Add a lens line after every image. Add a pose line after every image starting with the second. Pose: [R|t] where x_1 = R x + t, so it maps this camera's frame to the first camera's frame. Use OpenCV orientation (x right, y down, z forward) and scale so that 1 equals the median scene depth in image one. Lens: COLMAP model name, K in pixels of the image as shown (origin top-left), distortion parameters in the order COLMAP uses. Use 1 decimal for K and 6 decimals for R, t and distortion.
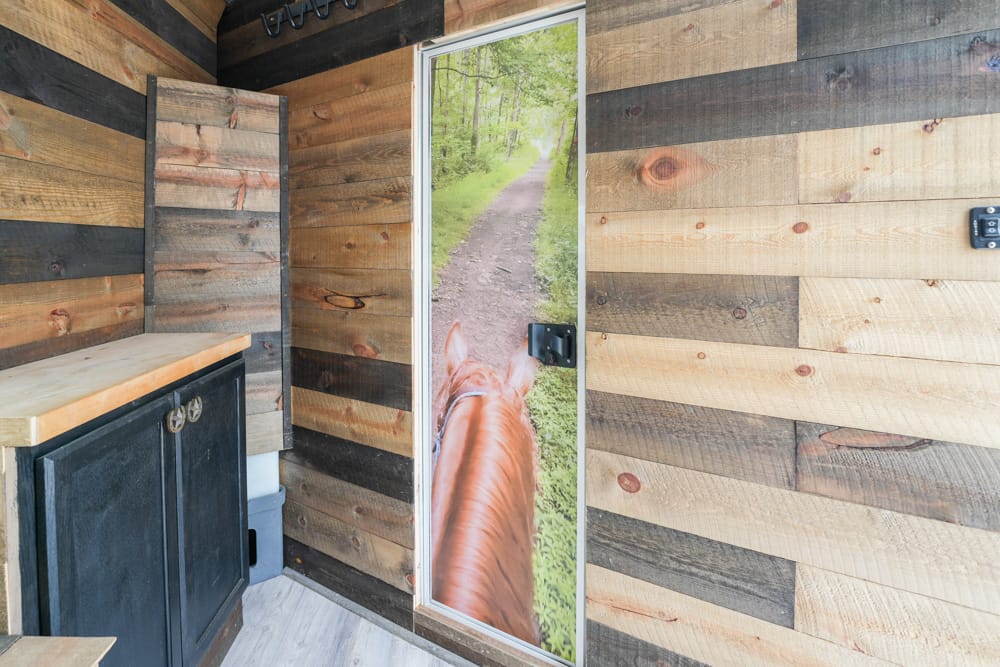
lens RADIAL K [[467.1, 0, 483.3], [0, 467.1, 254.3], [0, 0, 1]] dist [-0.021476, 0.002211]
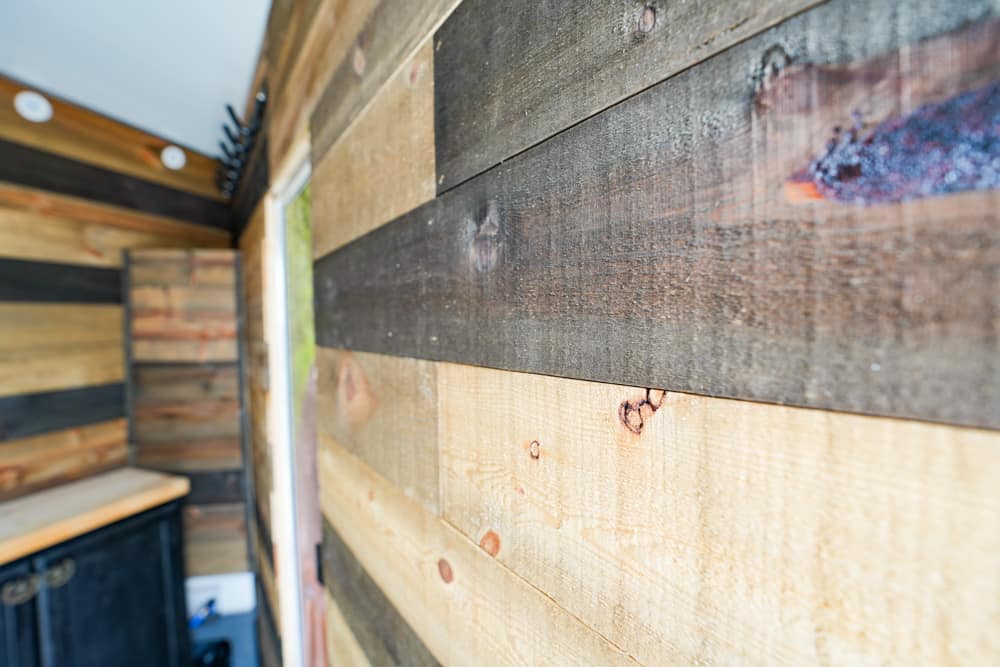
lens RADIAL K [[402.9, 0, 498.0], [0, 402.9, 339.9], [0, 0, 1]] dist [-0.021773, -0.000290]
pose [[0.937804, -0.007405, -0.347085, 0.867635], [0.018466, 0.999421, 0.028571, -0.292425], [0.346673, -0.033203, 0.937398, 0.654815]]
